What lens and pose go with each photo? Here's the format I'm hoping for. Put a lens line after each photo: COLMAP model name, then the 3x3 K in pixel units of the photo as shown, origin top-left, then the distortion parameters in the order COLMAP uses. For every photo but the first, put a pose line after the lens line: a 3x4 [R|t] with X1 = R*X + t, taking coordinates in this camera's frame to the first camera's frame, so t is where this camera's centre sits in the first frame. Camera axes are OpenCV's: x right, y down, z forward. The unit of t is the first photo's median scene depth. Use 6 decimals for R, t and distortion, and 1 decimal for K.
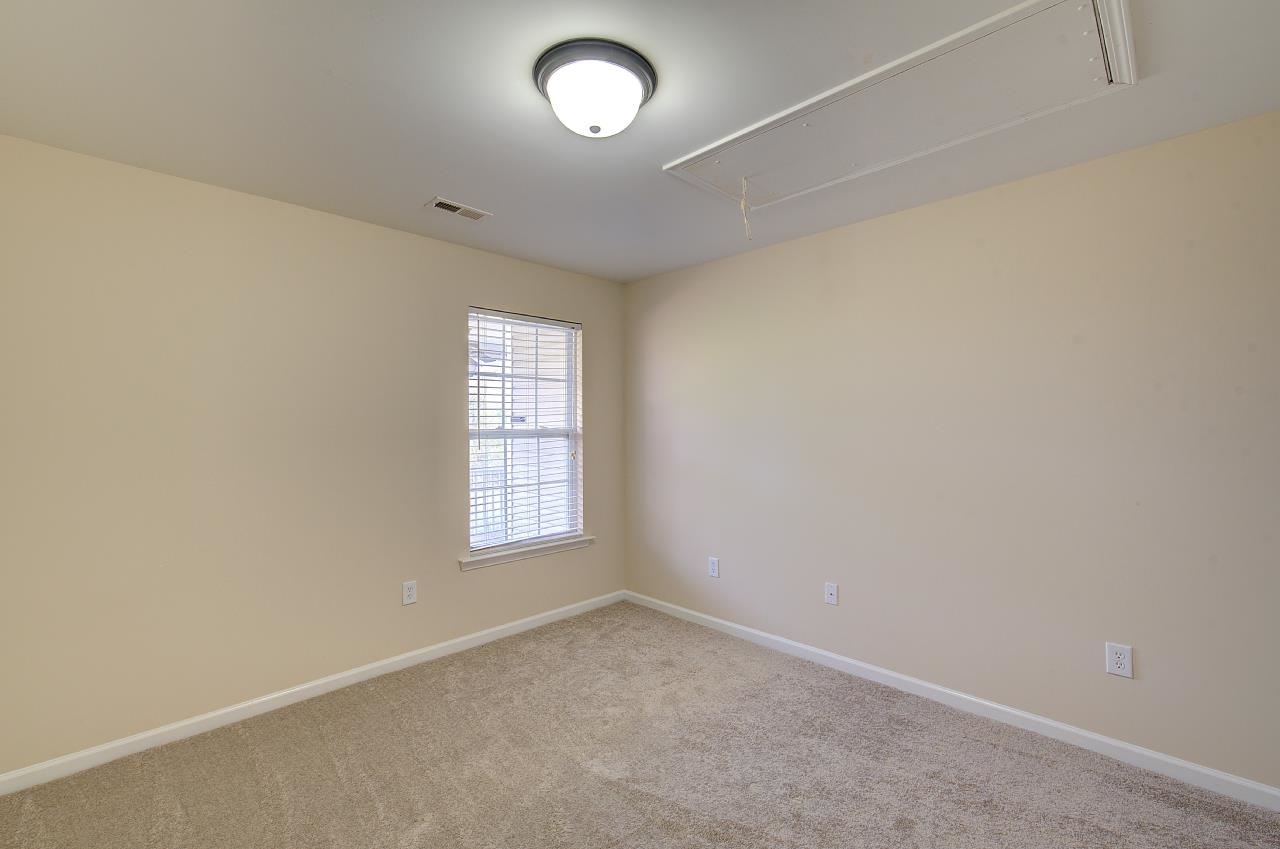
lens RADIAL K [[551.8, 0, 644.8], [0, 551.8, 427.3], [0, 0, 1]] dist [0.002791, 0.000561]
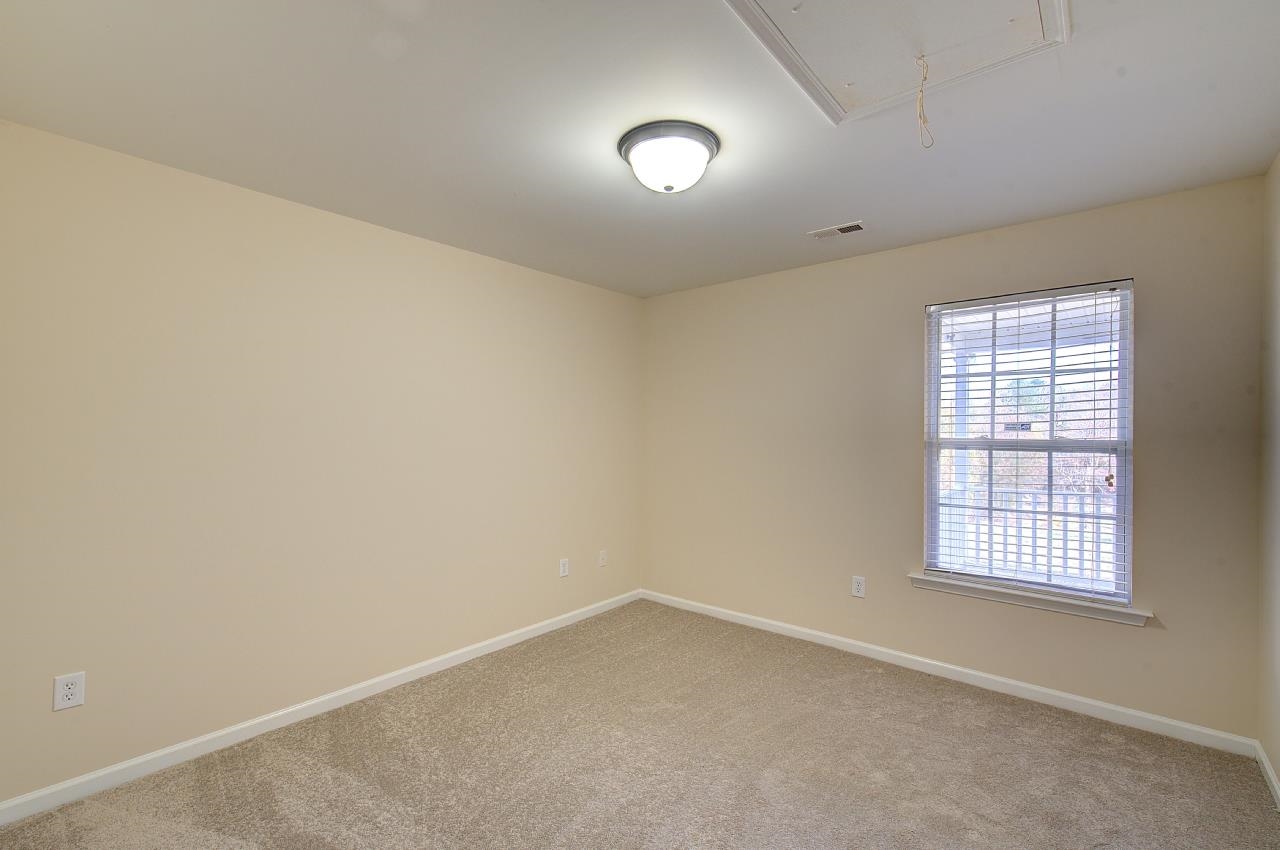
lens RADIAL K [[551.8, 0, 644.8], [0, 551.8, 427.8], [0, 0, 1]] dist [0.002791, 0.000561]
pose [[0.083870, 0.000348, -0.996477, 0.526571], [-0.006553, 0.999979, -0.000203, -0.009447], [0.996455, 0.006547, 0.083871, 0.411270]]
